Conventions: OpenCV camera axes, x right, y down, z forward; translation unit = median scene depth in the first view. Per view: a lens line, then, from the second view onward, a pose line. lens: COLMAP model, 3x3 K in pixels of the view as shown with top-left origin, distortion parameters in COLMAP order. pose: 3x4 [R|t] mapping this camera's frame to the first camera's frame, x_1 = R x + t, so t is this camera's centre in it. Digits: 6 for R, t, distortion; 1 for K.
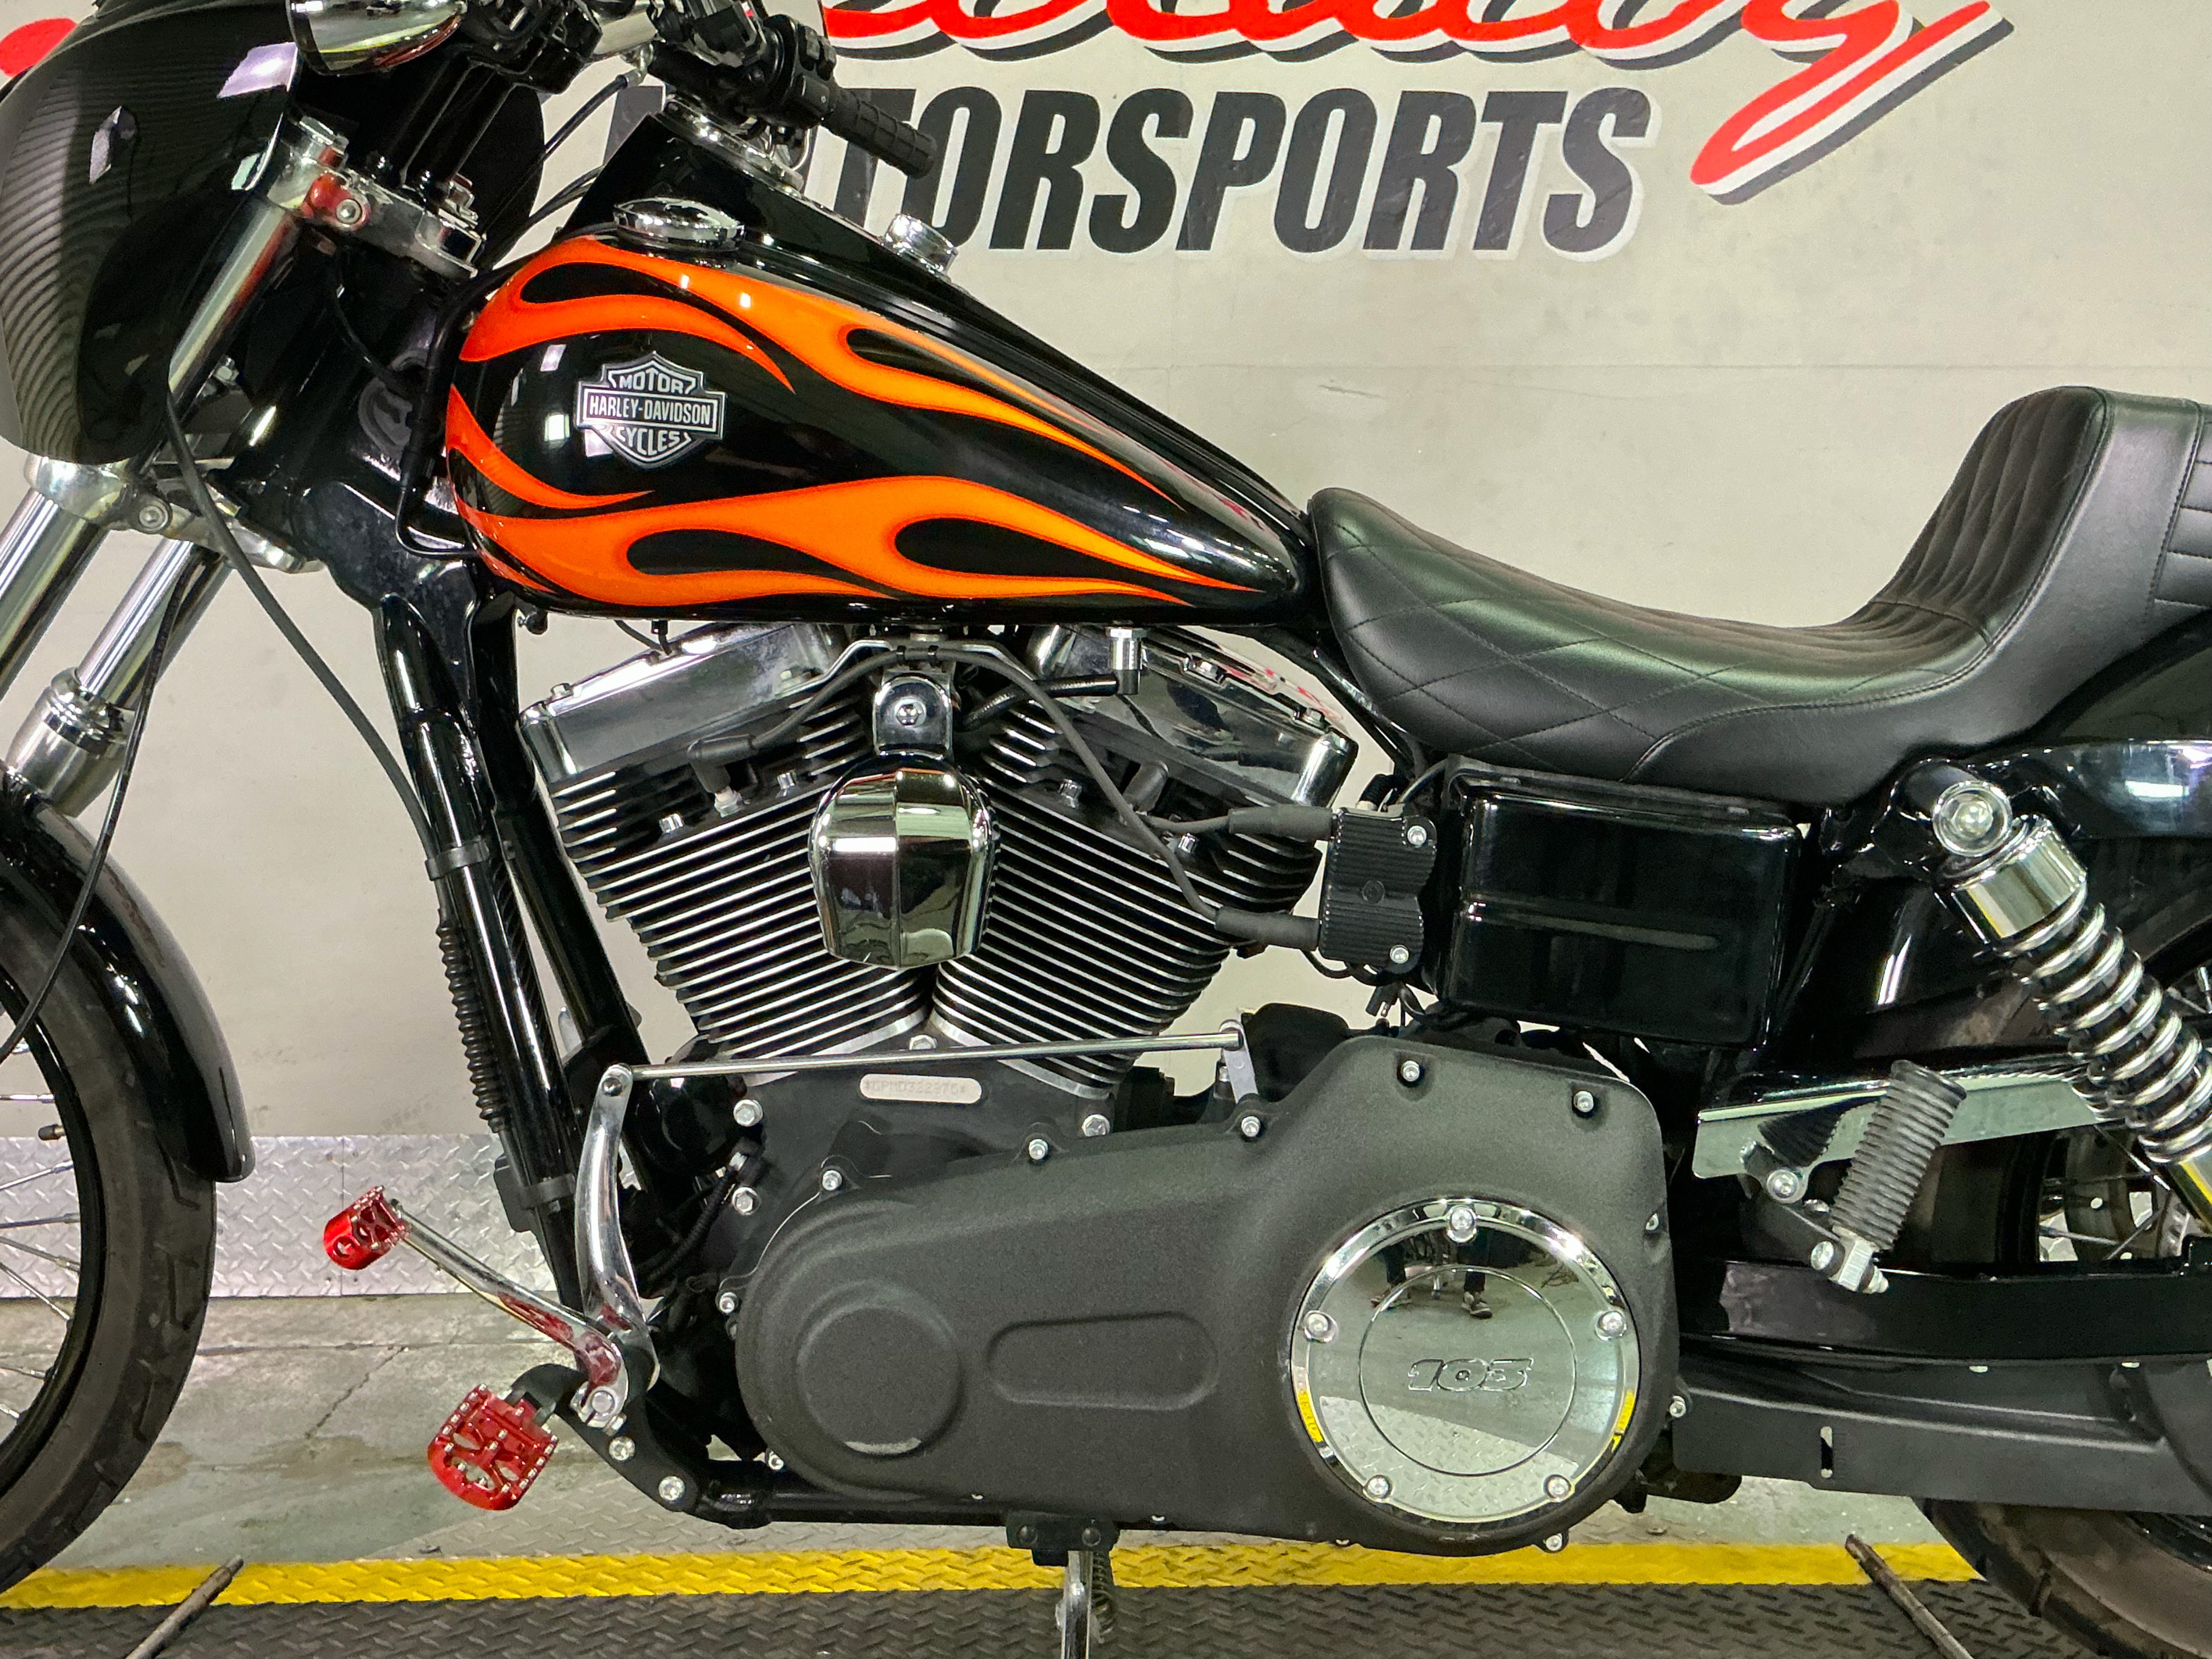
lens RADIAL K [[2291.0, 0, 1091.6], [0, 2291.0, 835.8], [0, 0, 1]] dist [0.012833, 0.000000]
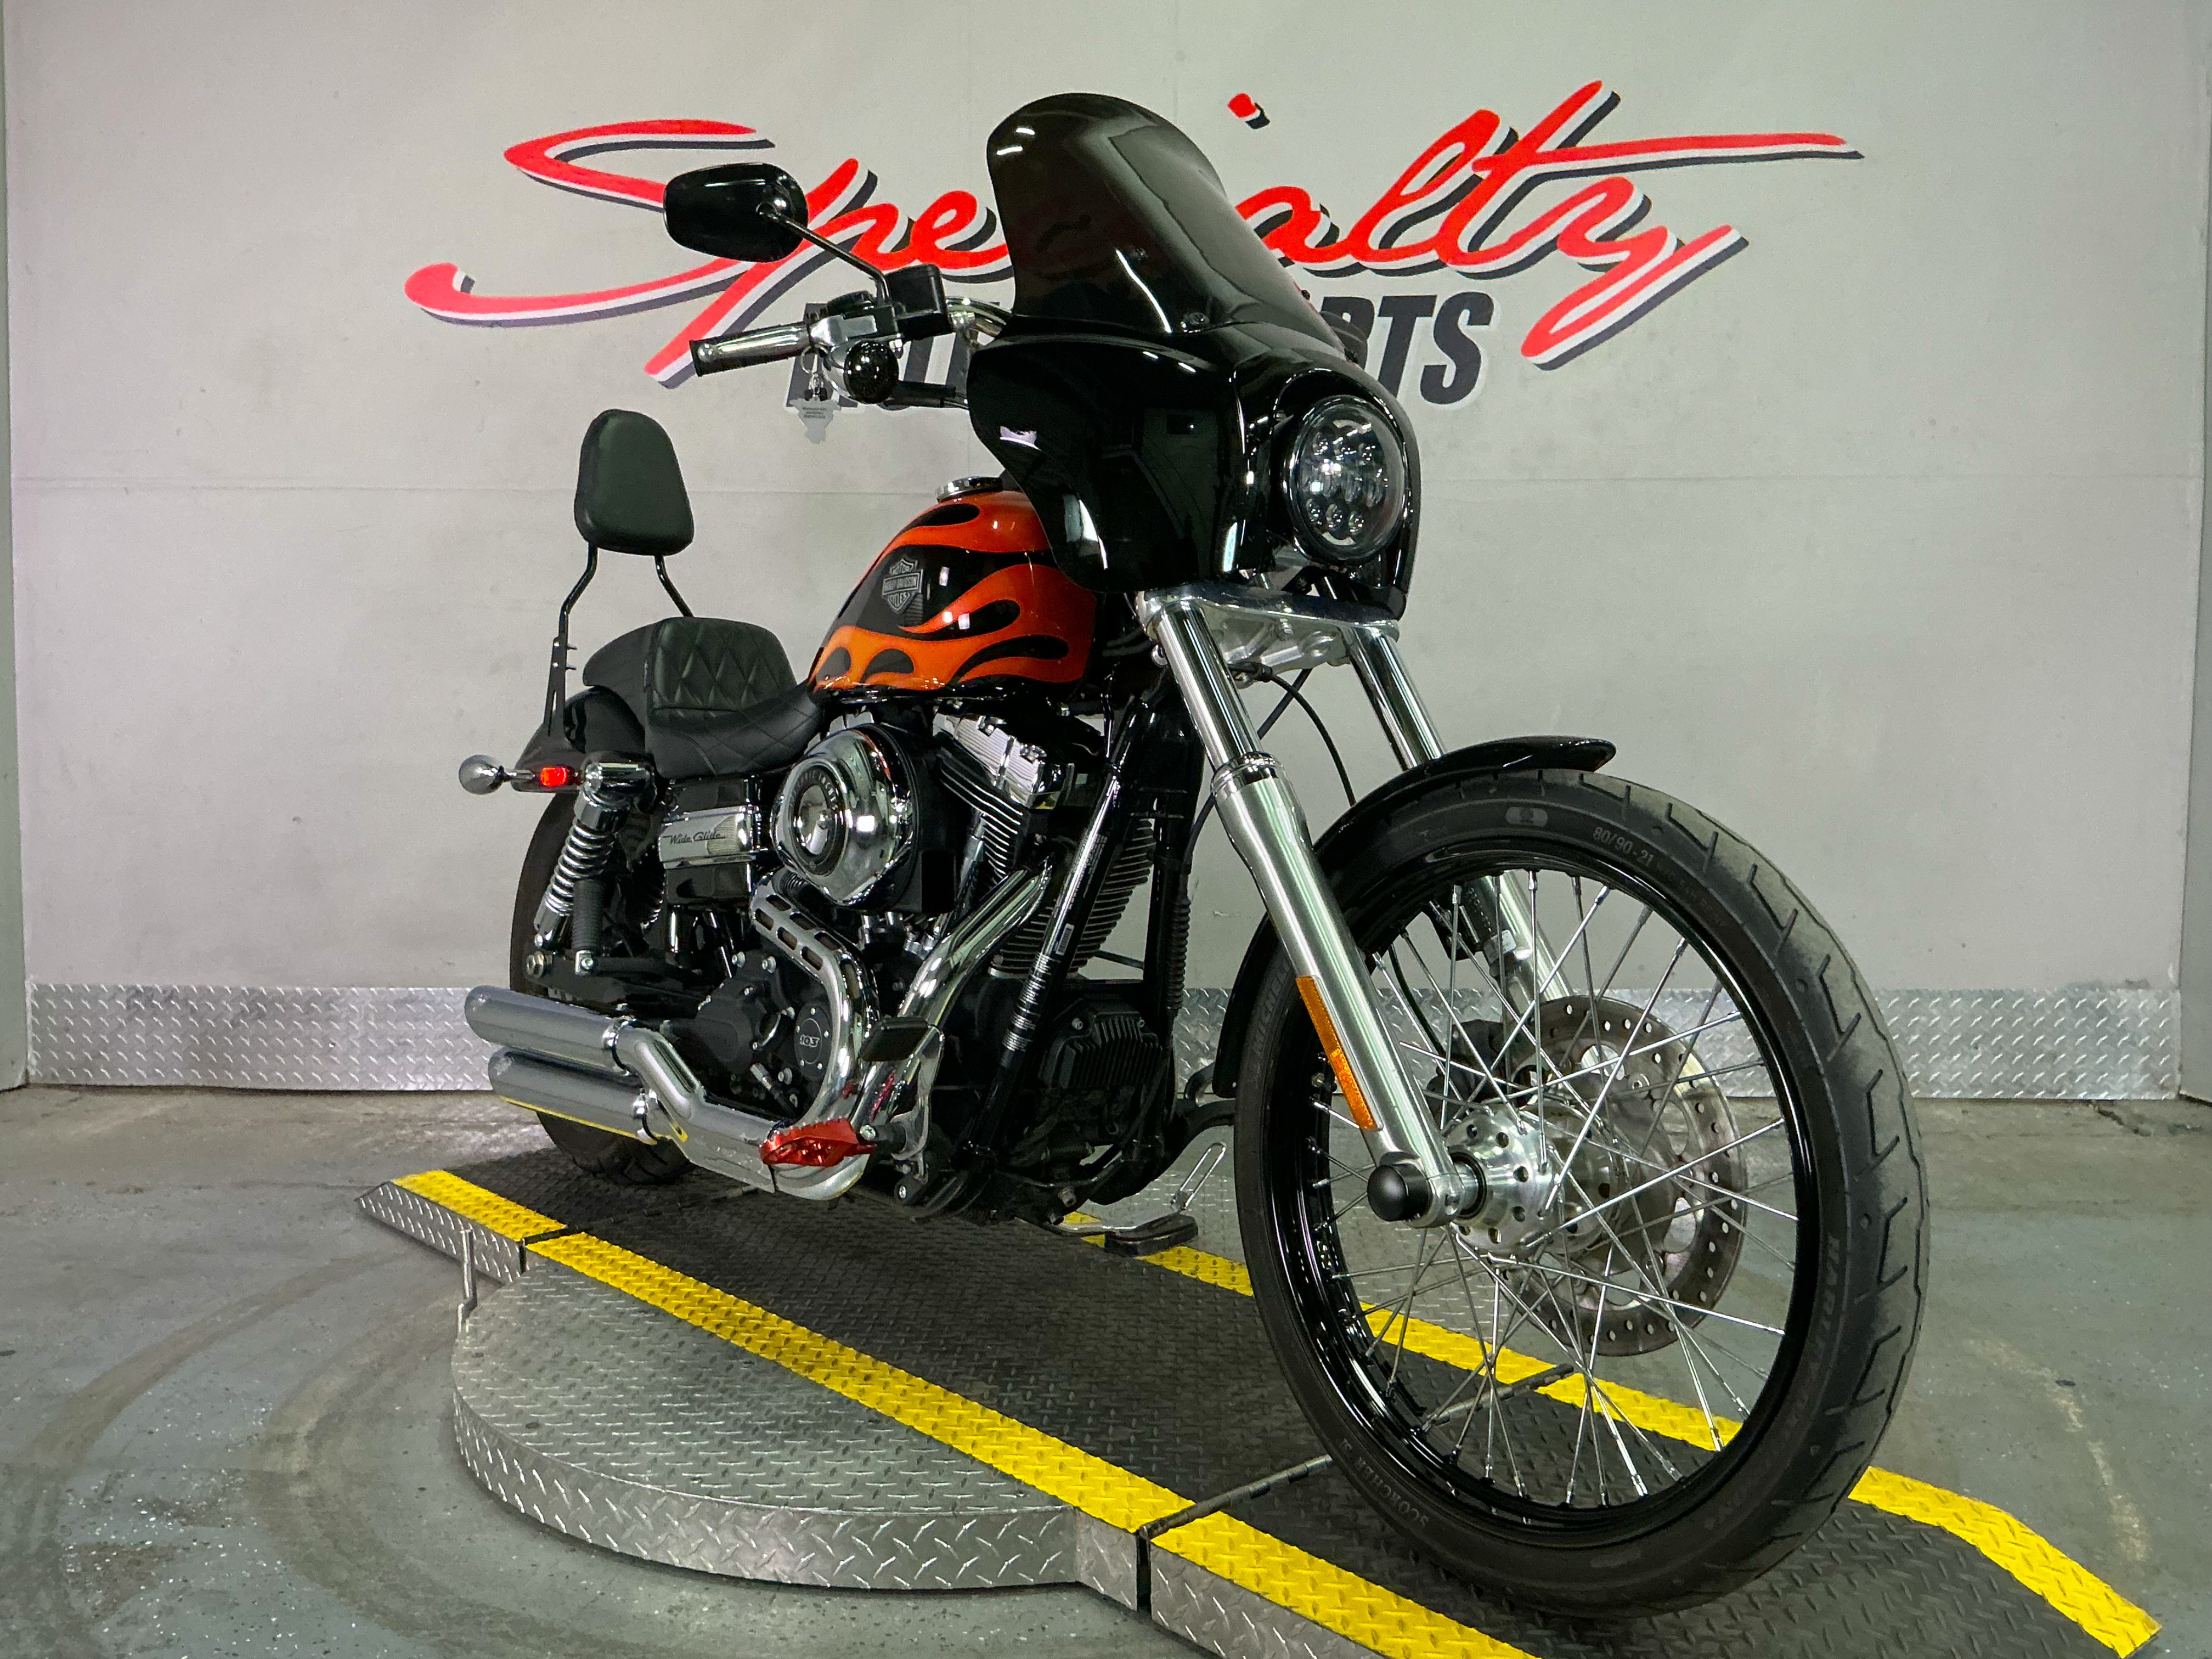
lens RADIAL K [[1976.4, 0, 1111.5], [0, 1976.4, 810.8], [0, 0, 1]] dist [0.053750, -0.028311]
pose [[0.996373, 0.003554, -0.085014, 0.216609], [-0.000095, 0.999173, 0.040661, -0.088621], [0.085088, -0.040505, 0.995550, -0.608999]]
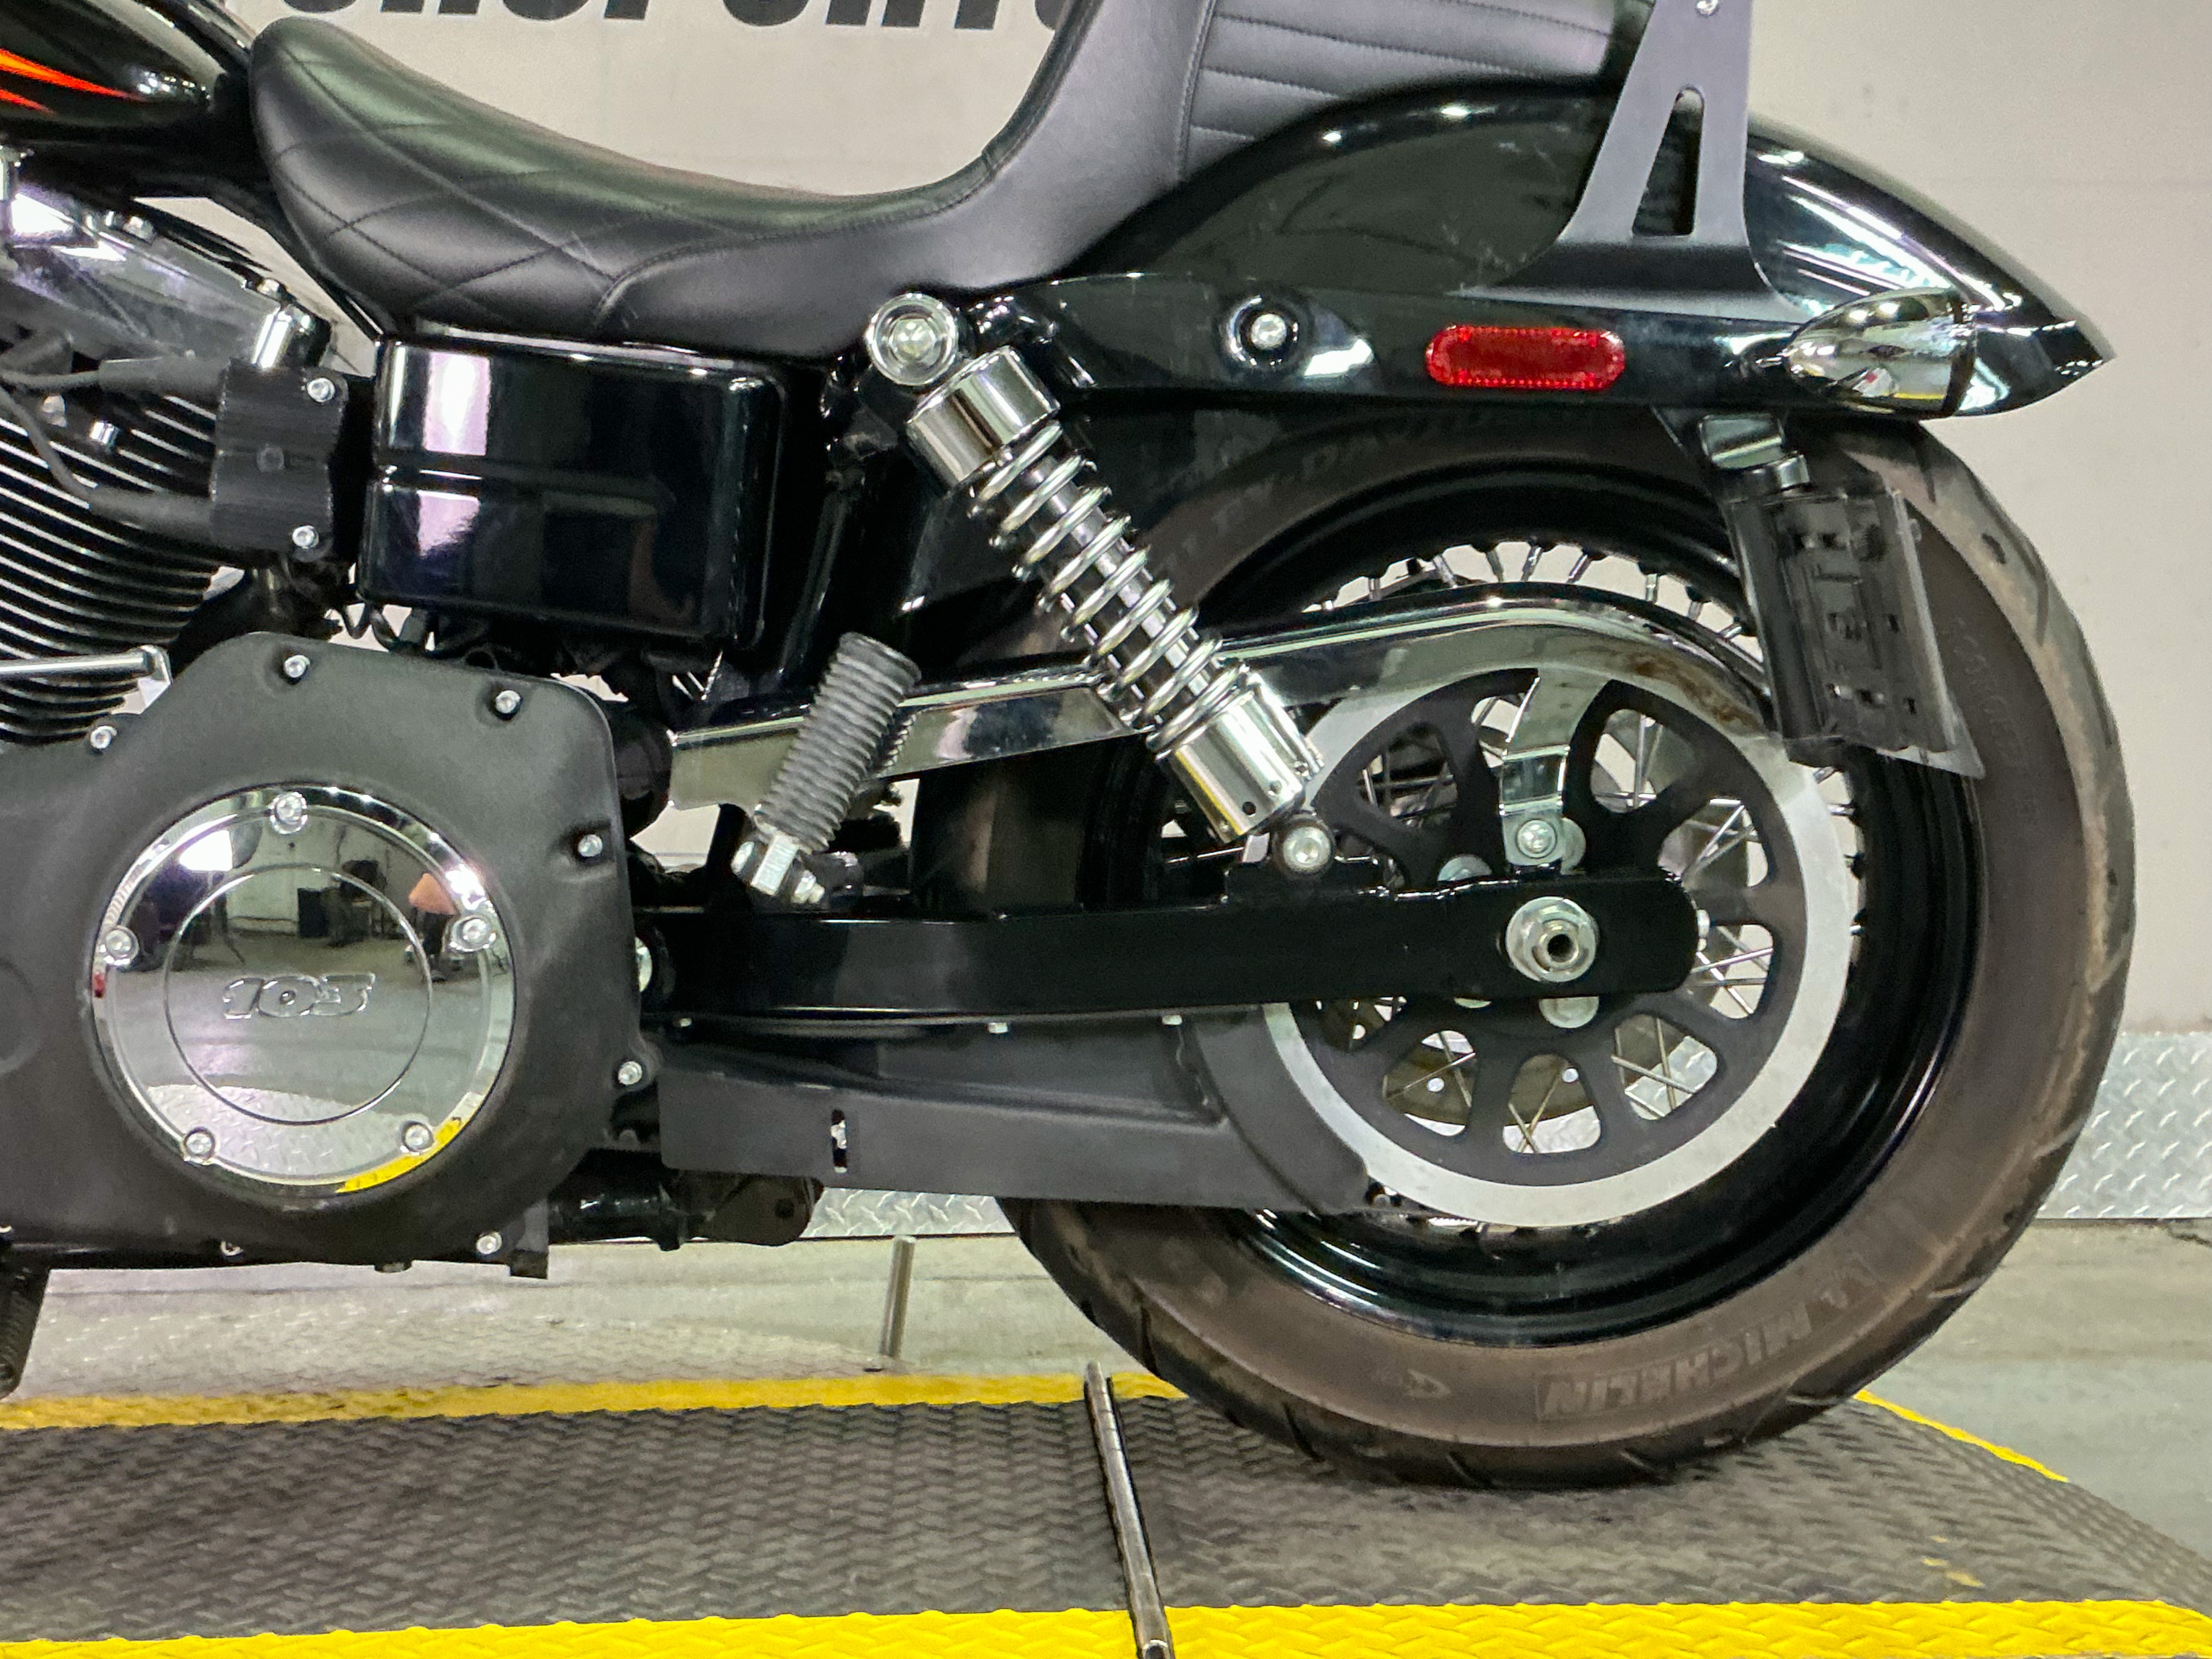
lens RADIAL K [[2633.0, 0, 1099.2], [0, 2633.0, 830.5], [0, 0, 1]] dist [0.104396, 0.000000]
pose [[0.998630, 0.002576, 0.052260, 0.339324], [-0.000148, 0.998922, -0.046426, 0.185622], [-0.052323, 0.046355, 0.997554, 0.024845]]
